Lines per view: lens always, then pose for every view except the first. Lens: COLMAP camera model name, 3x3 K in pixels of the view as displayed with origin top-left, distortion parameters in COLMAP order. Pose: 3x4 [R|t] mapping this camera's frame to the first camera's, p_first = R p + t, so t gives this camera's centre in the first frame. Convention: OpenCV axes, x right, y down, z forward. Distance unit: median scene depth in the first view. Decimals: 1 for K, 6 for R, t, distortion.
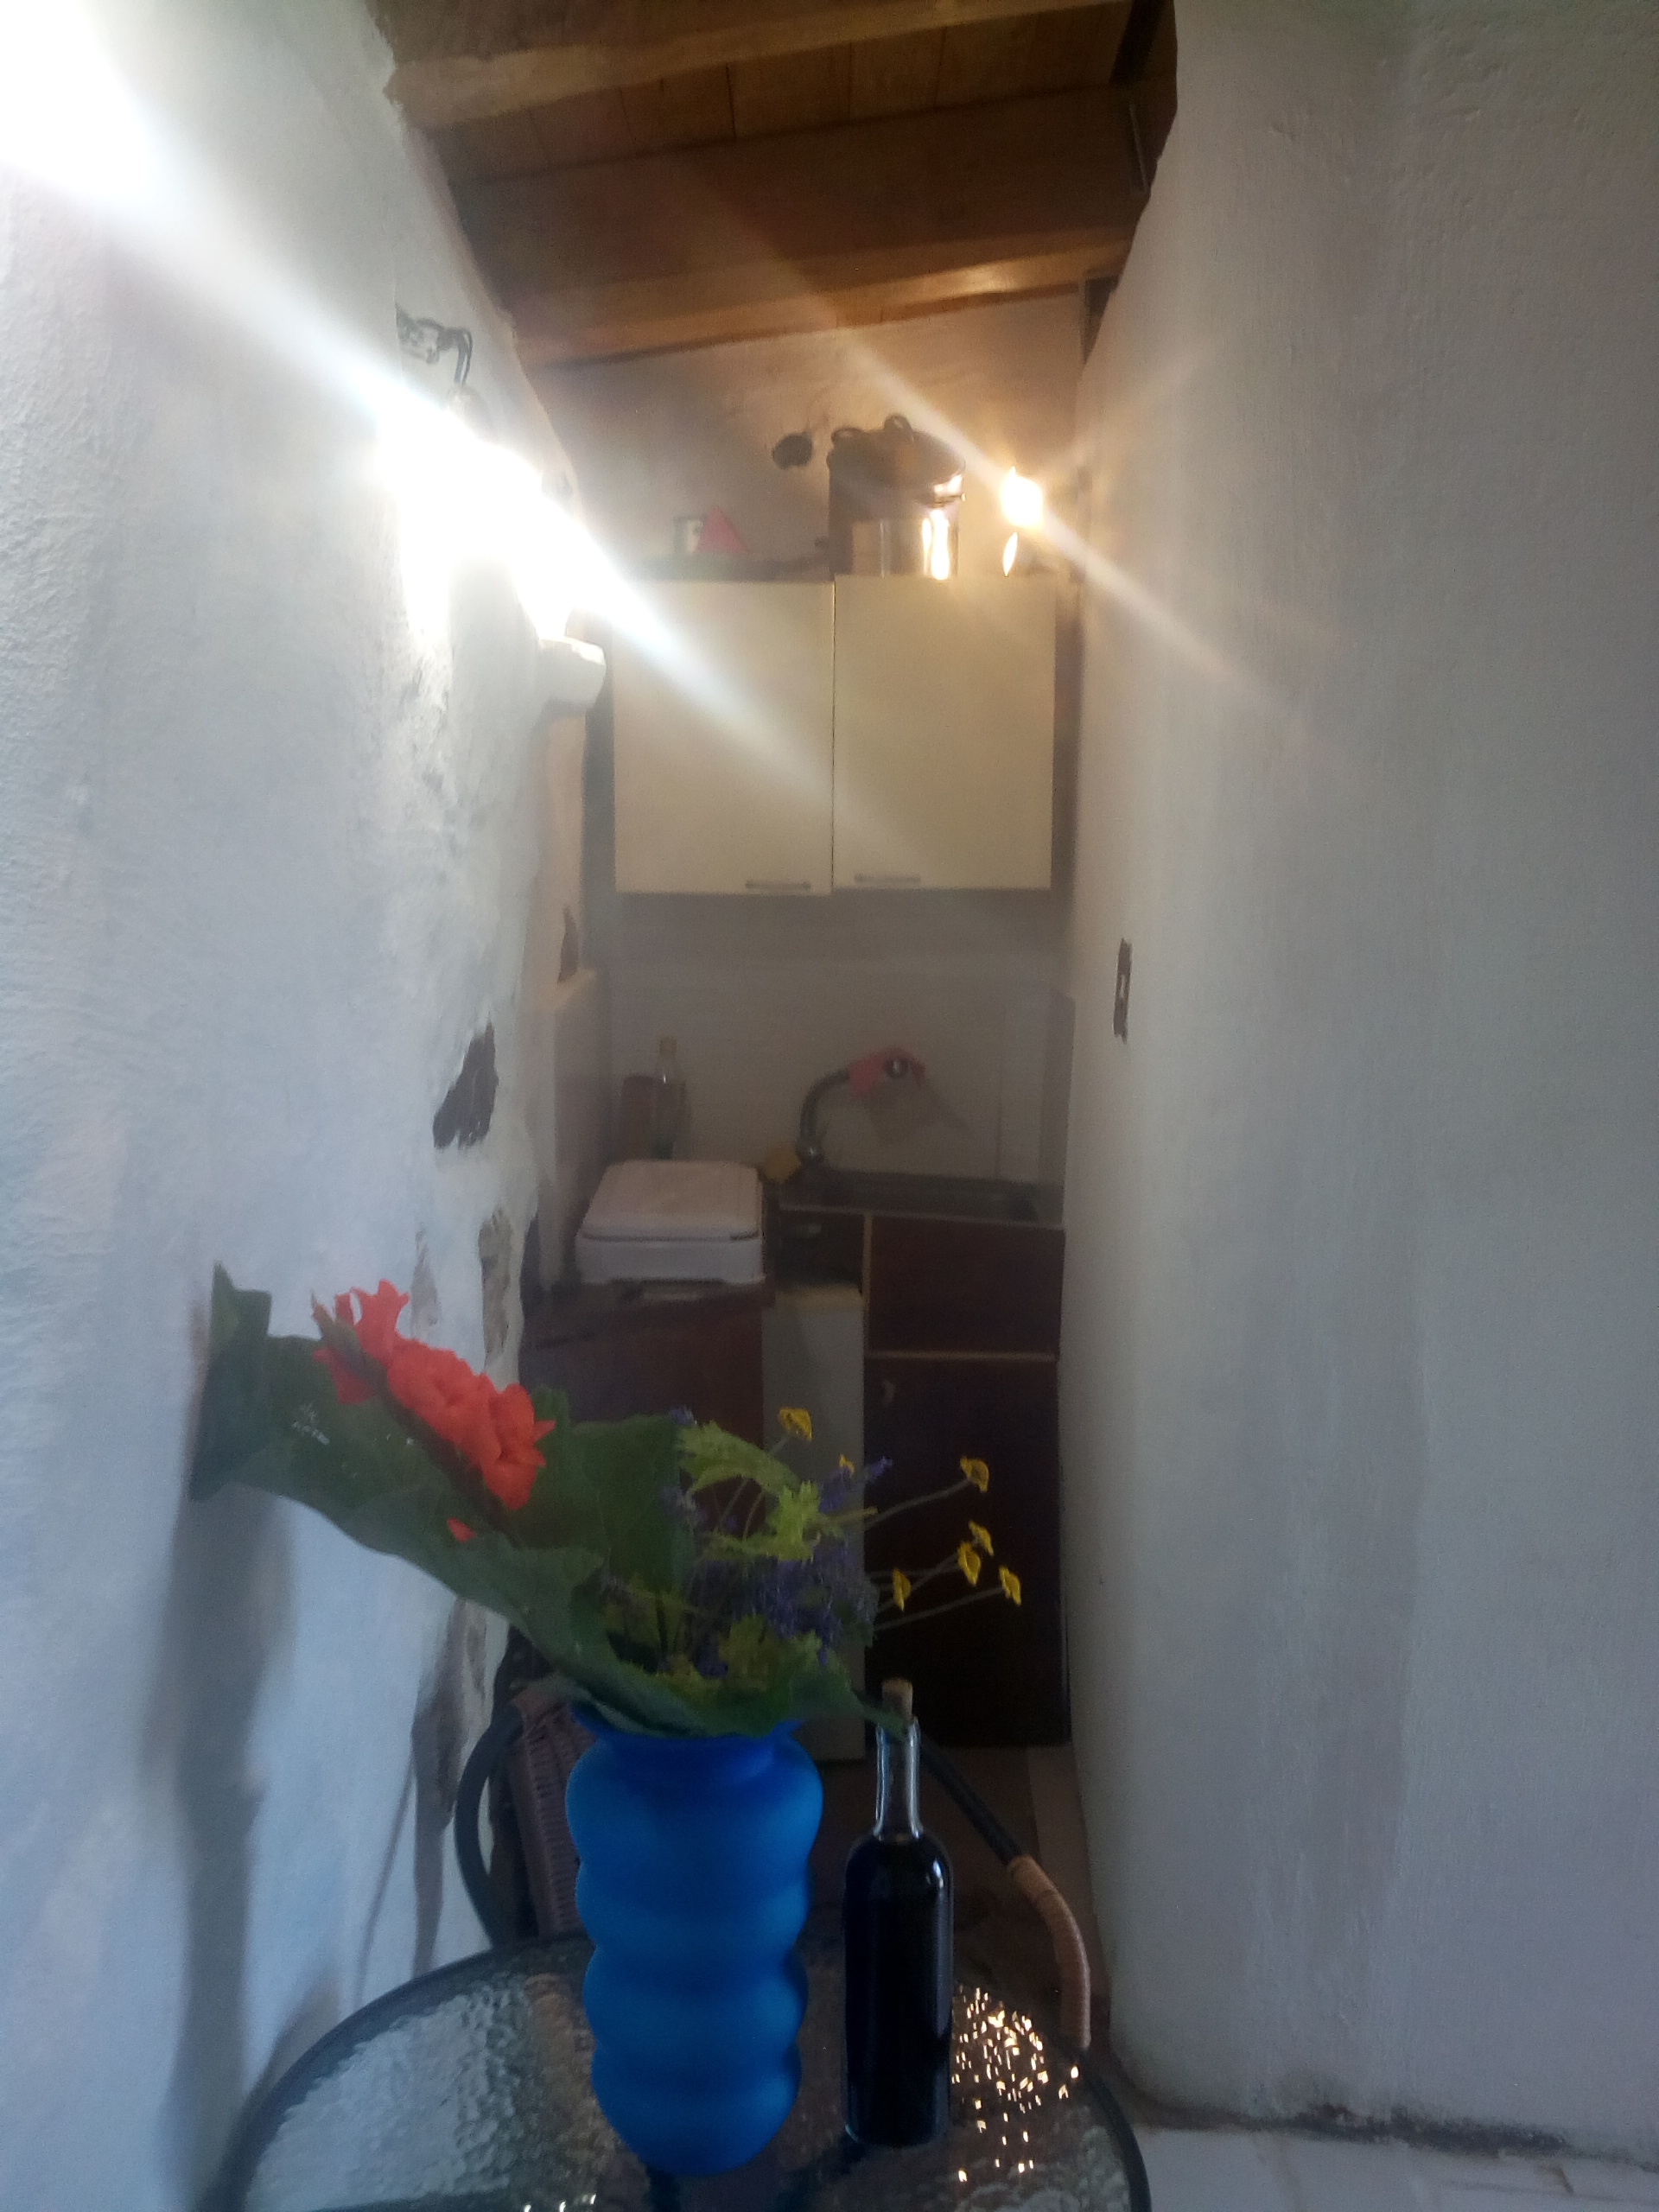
lens RADIAL K [[2110.4, 0, 829.5], [0, 2110.4, 1106.0], [0, 0, 1]] dist [0.074025, -0.159999]
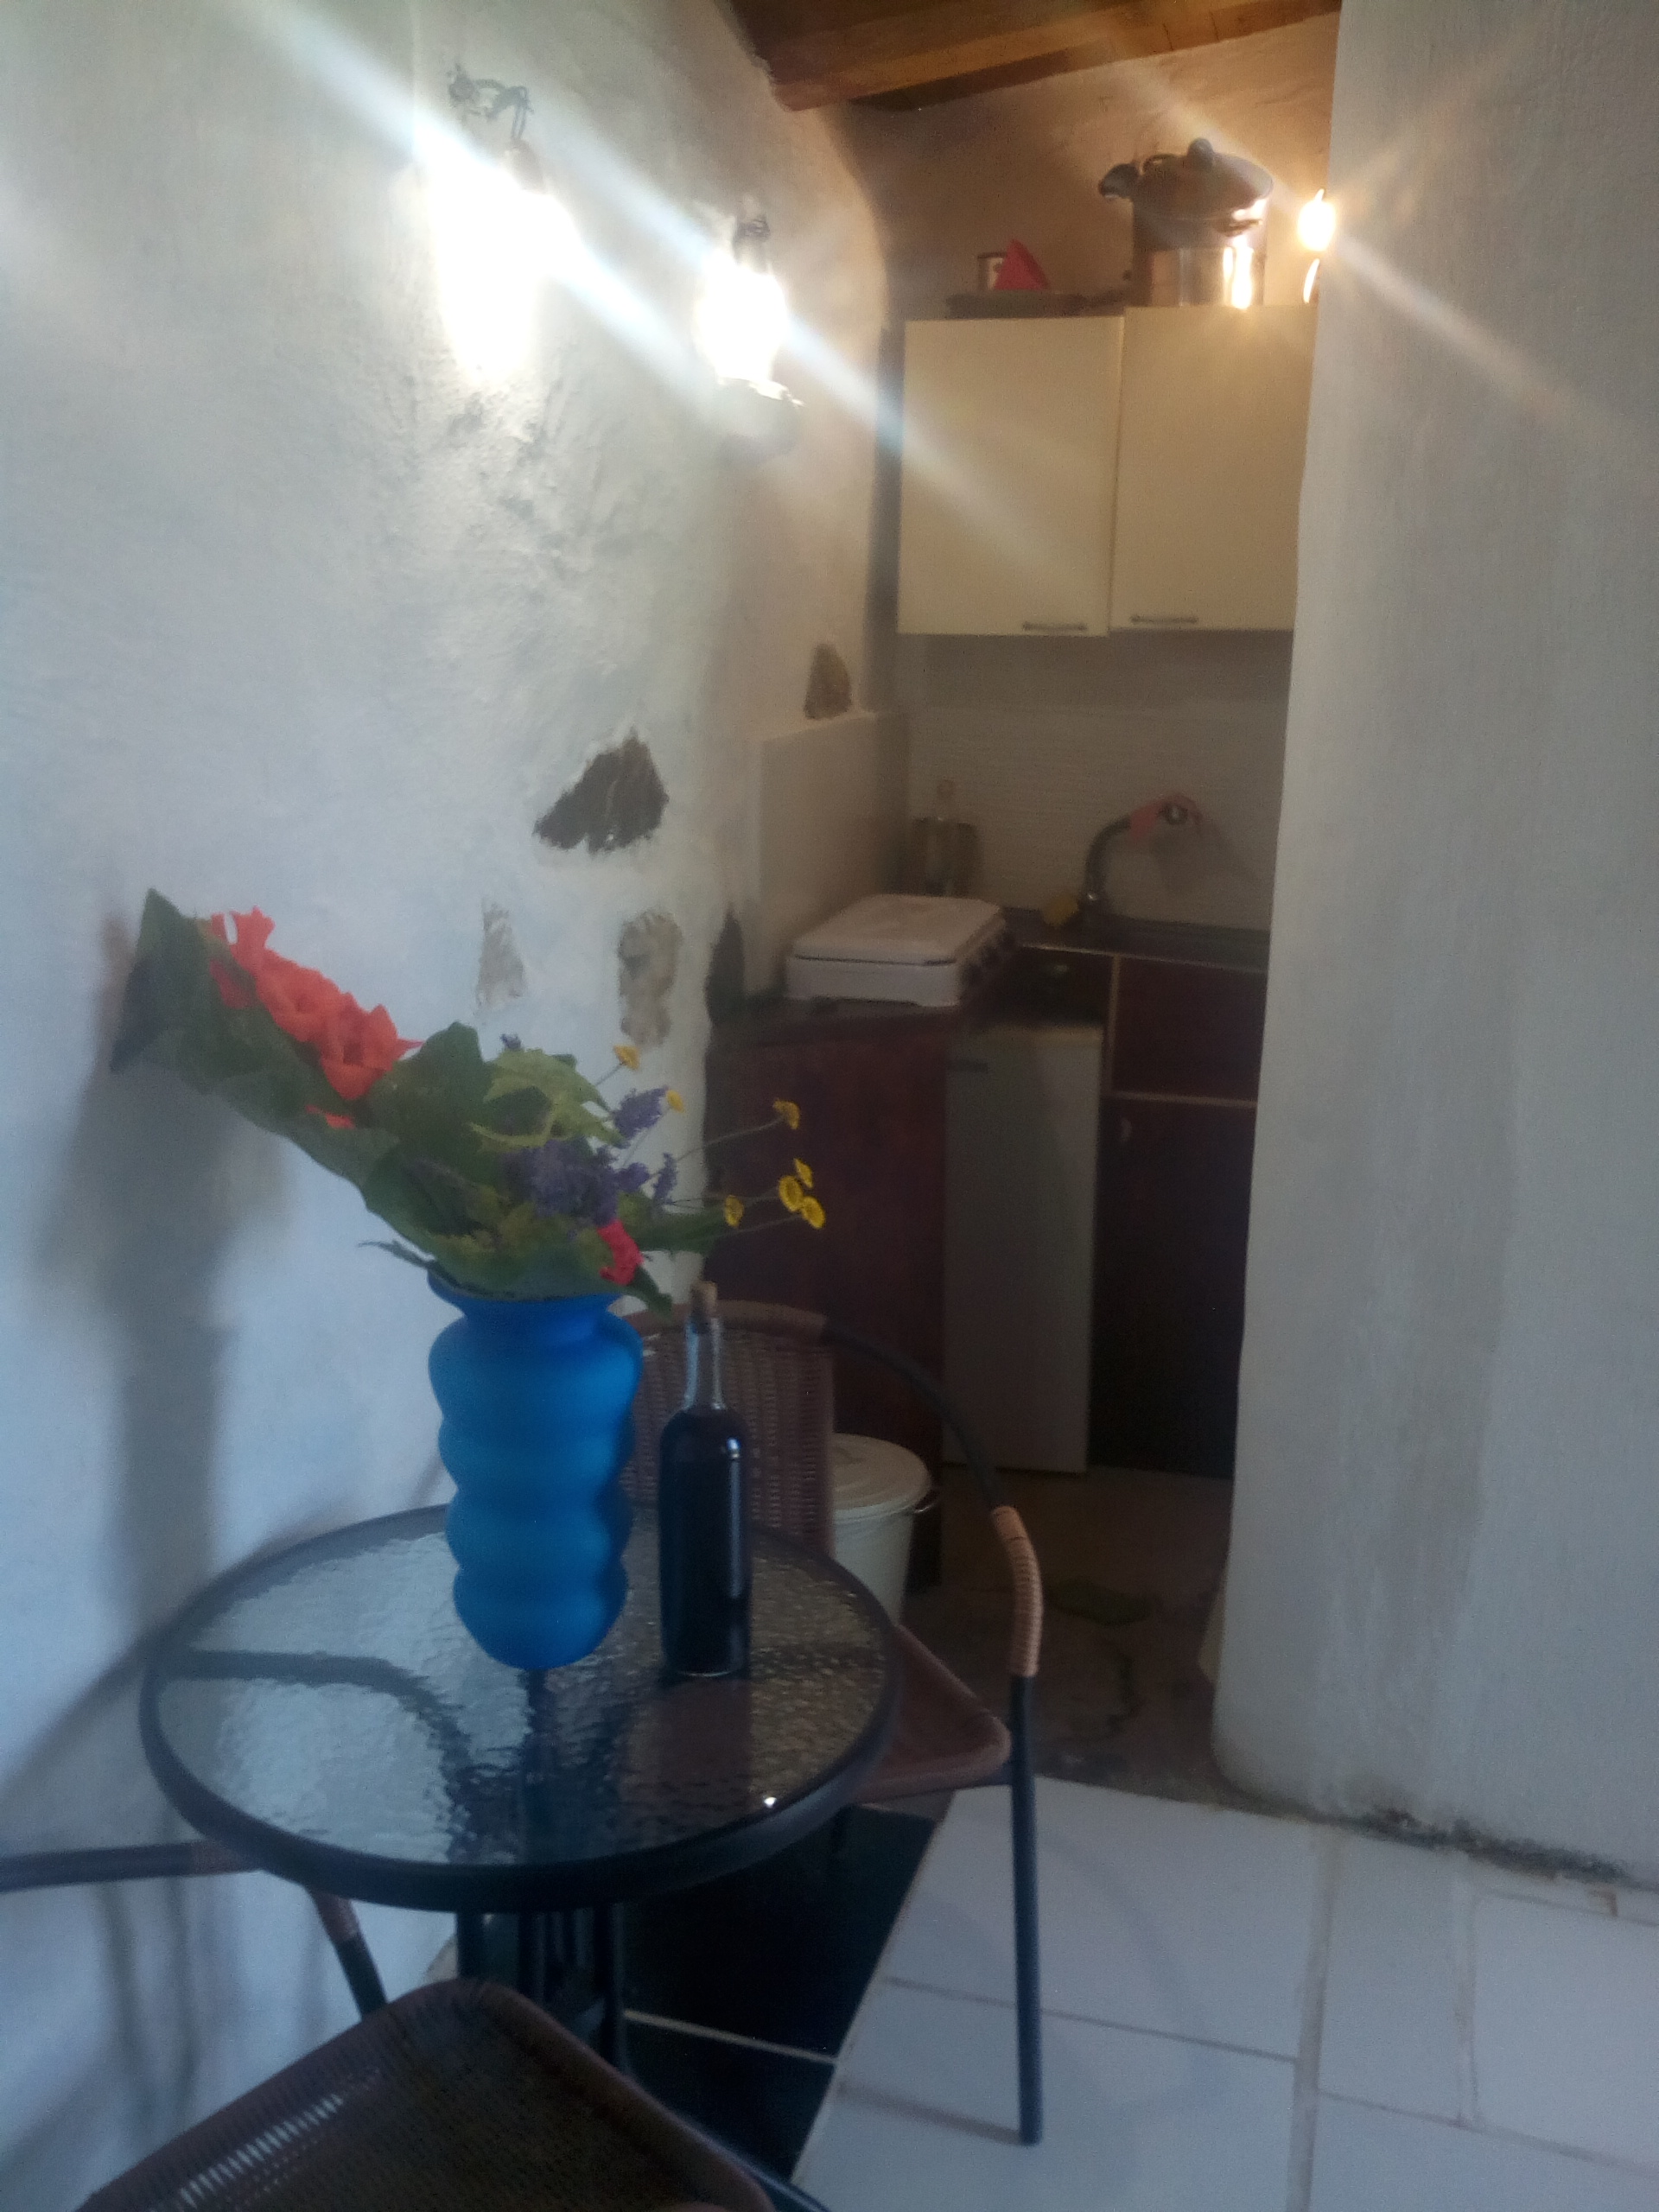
lens RADIAL K [[2095.3, 0, 704.4], [0, 2095.3, 1073.4], [0, 0, 1]] dist [0.113862, -0.407245]
pose [[0.962449, 0.061880, -0.264318, 0.160621], [-0.036202, 0.994234, 0.100939, 0.020035], [0.269039, -0.087580, 0.959139, -0.045584]]
